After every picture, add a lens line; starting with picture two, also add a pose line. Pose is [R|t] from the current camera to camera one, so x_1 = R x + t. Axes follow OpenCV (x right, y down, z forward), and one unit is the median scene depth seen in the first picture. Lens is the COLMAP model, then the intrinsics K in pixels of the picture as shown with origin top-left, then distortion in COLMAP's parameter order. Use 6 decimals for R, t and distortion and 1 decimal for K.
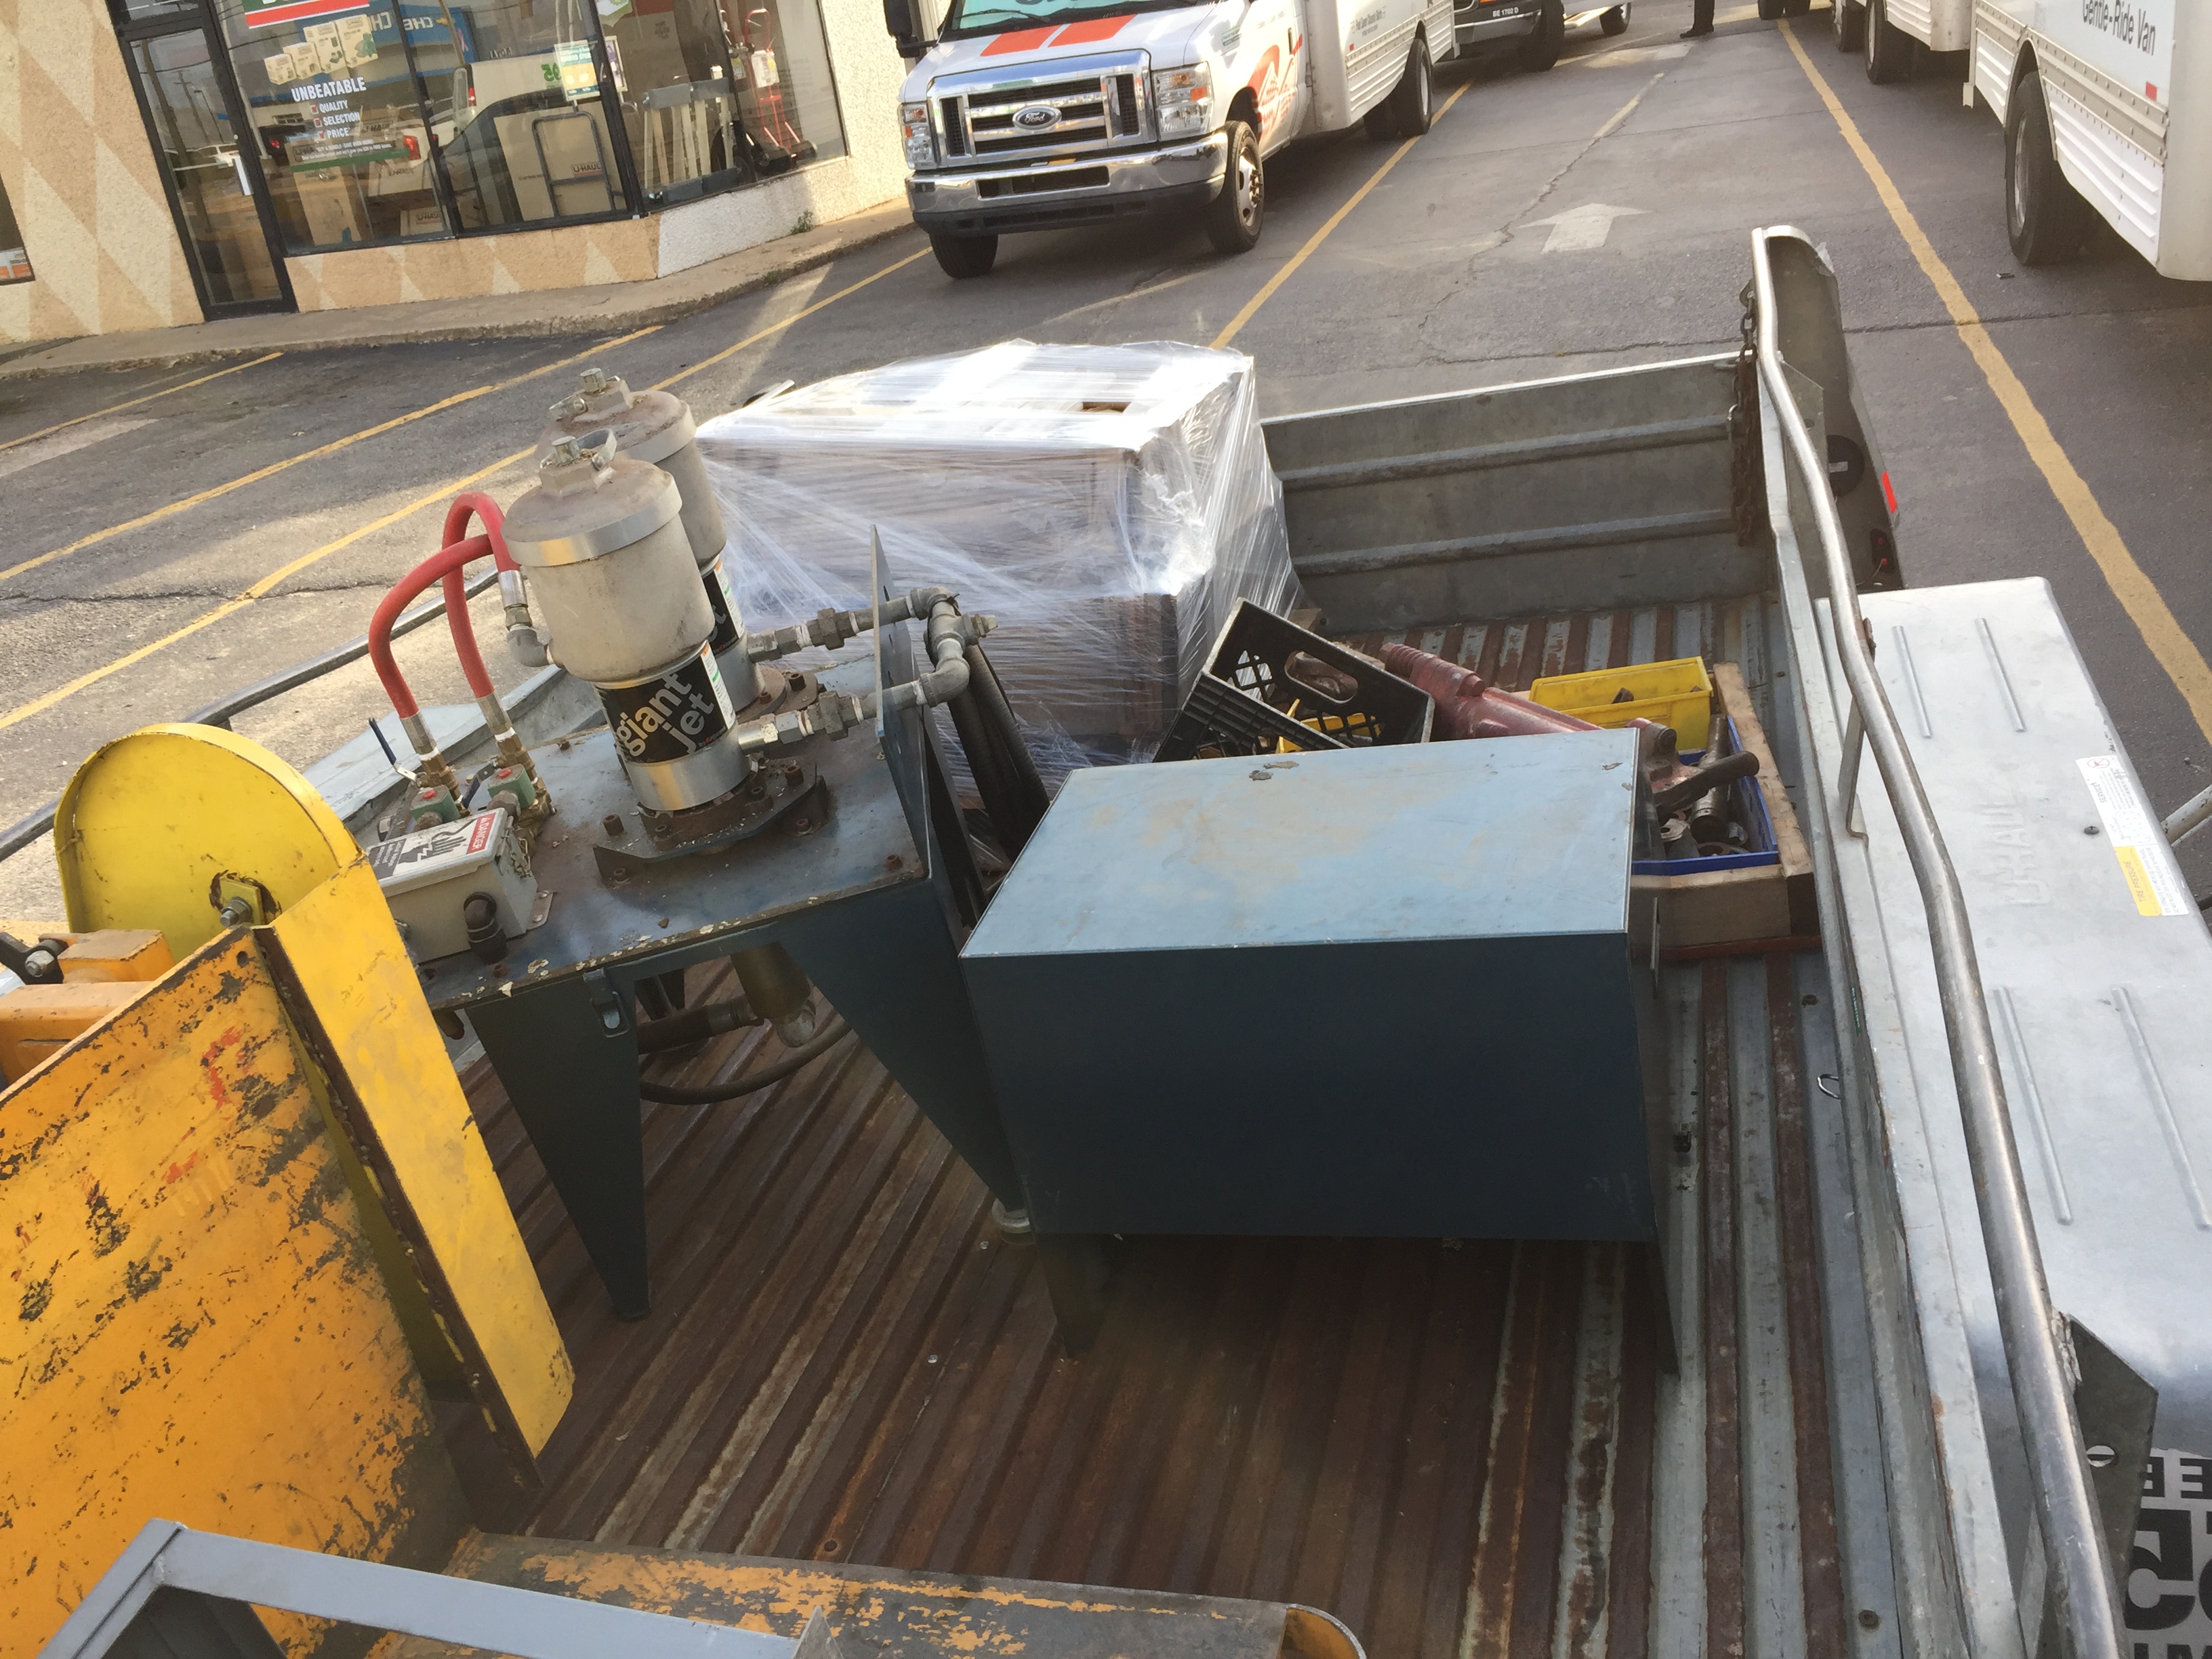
lens RADIAL K [[1944.7, 0, 1102.2], [0, 1944.7, 789.7], [0, 0, 1]] dist [0.101051, -0.164741]
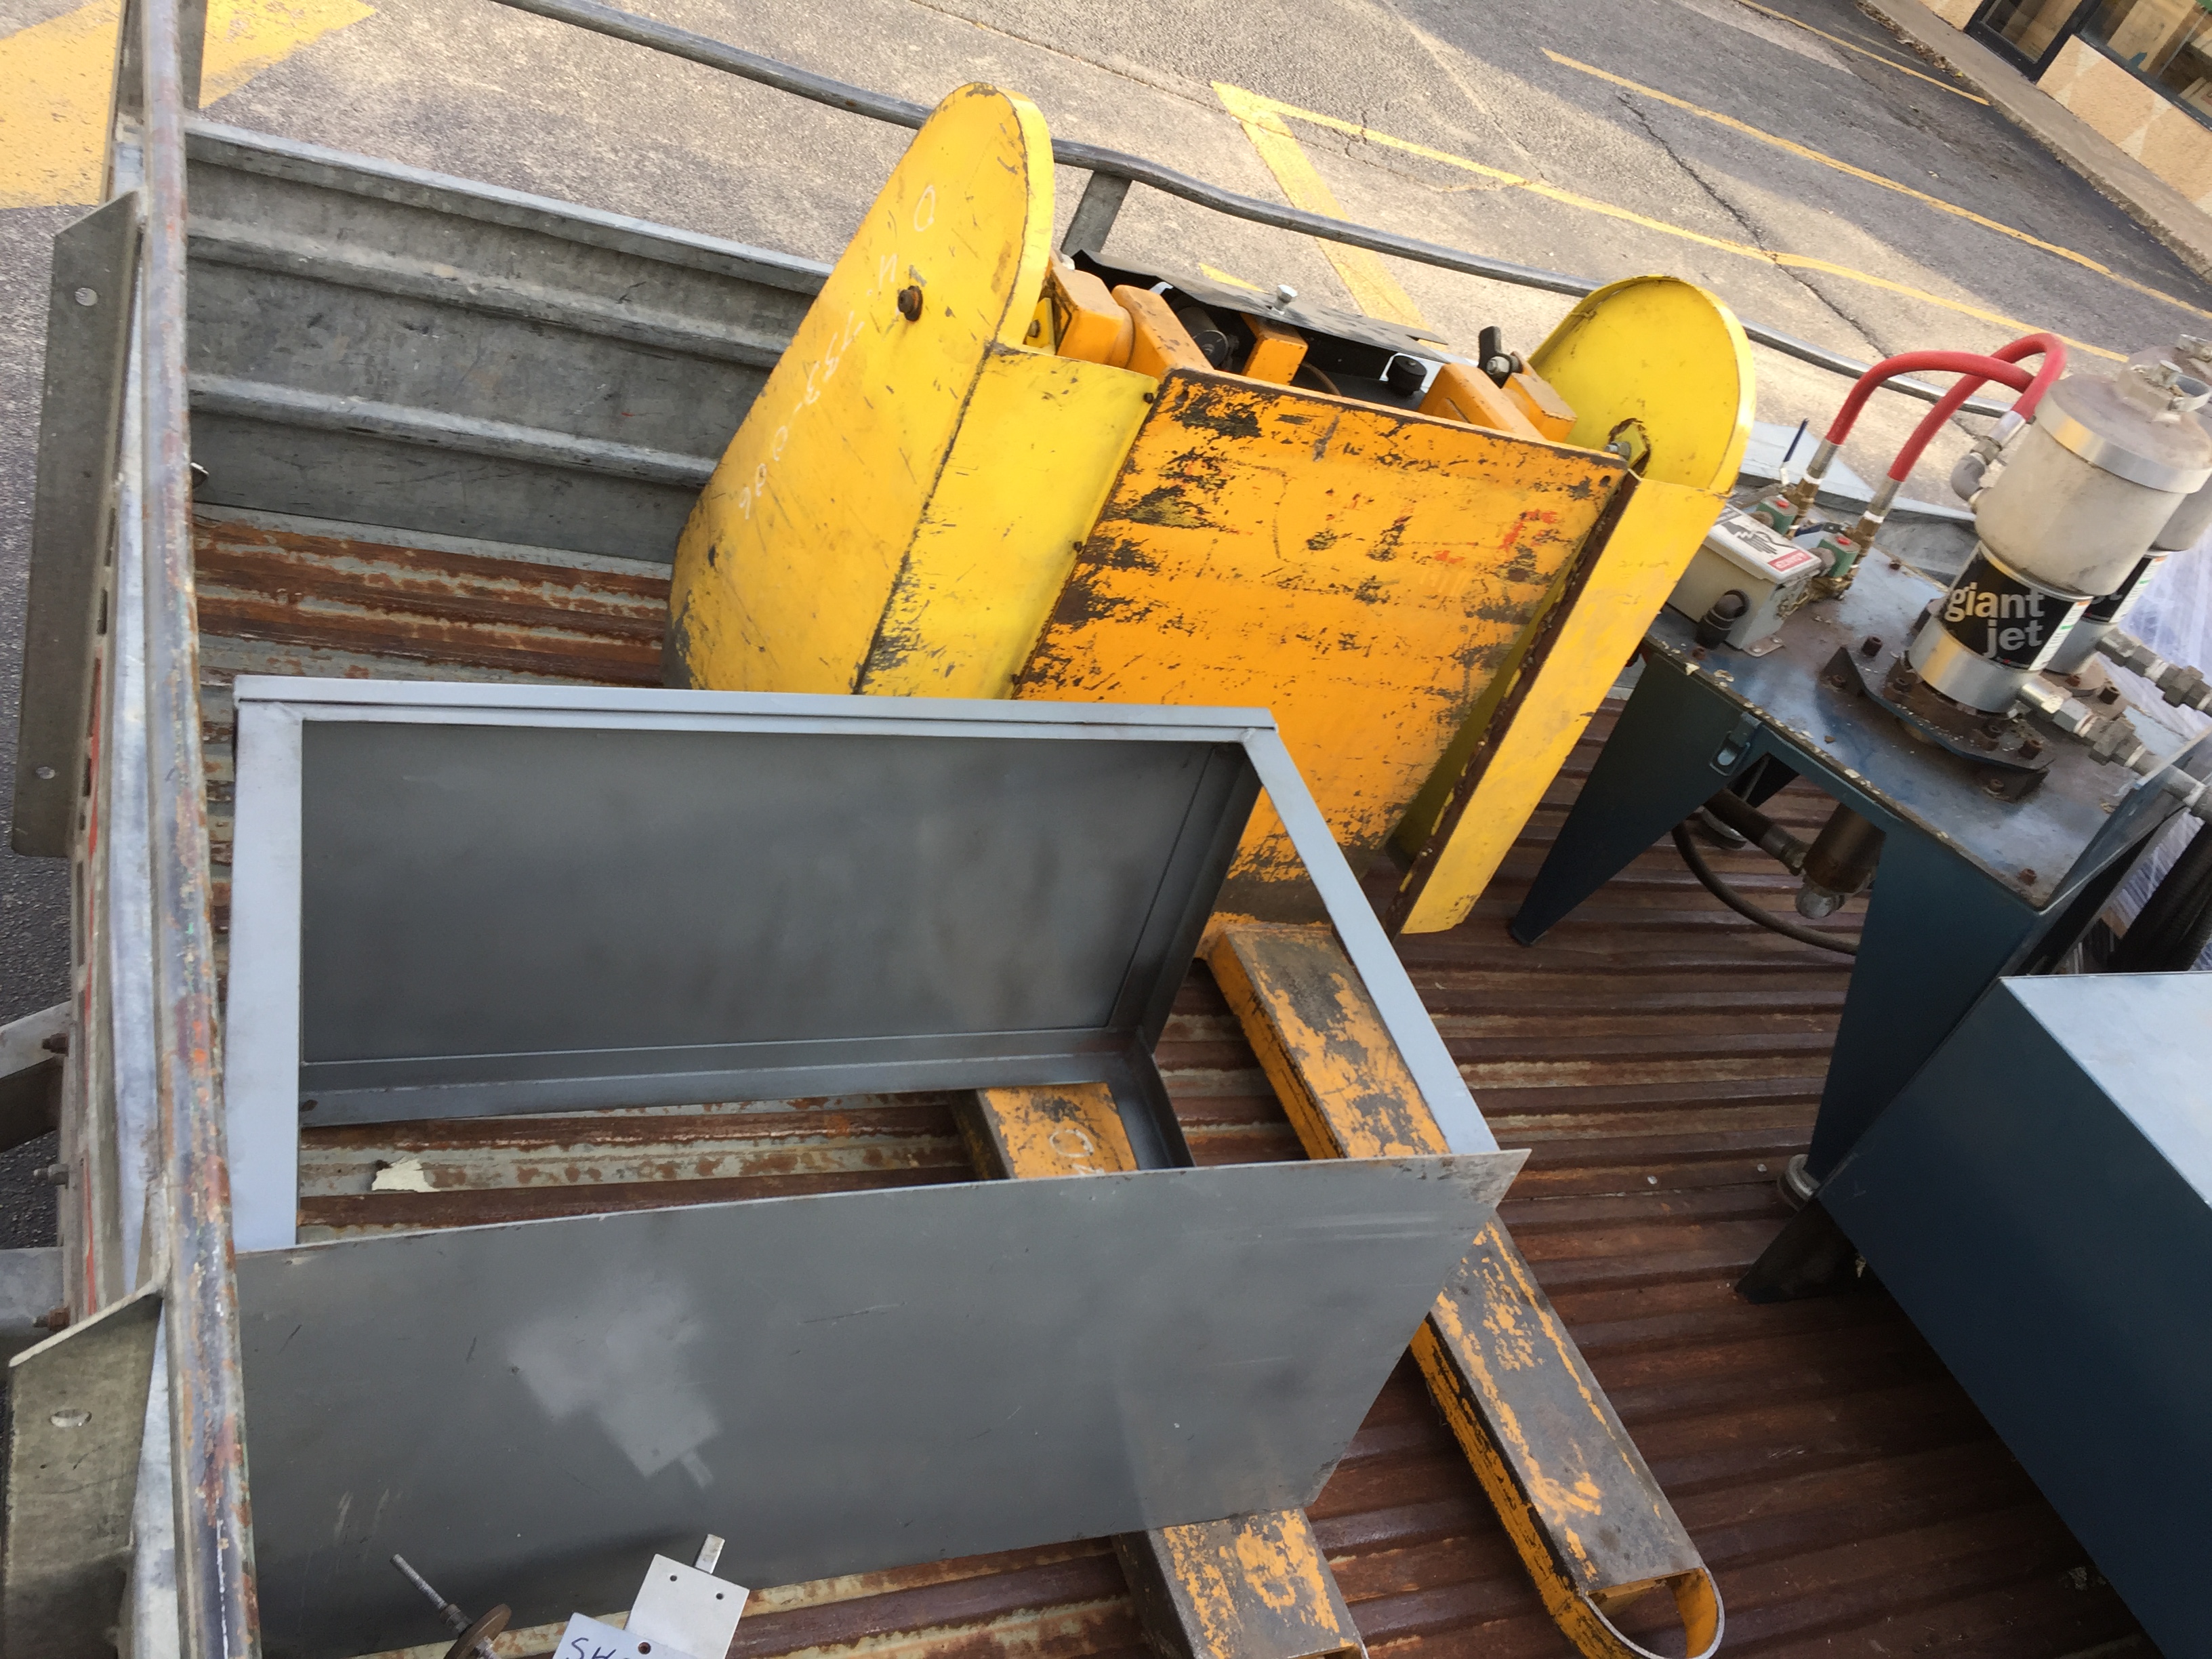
lens RADIAL K [[1944.7, 0, 1102.2], [0, 1944.7, 789.7], [0, 0, 1]] dist [0.101051, -0.164741]
pose [[0.499131, 0.778534, -0.380465, 0.007010], [-0.726262, 0.615355, 0.306402, 0.043774], [0.472665, 0.123382, 0.872562, -0.118093]]
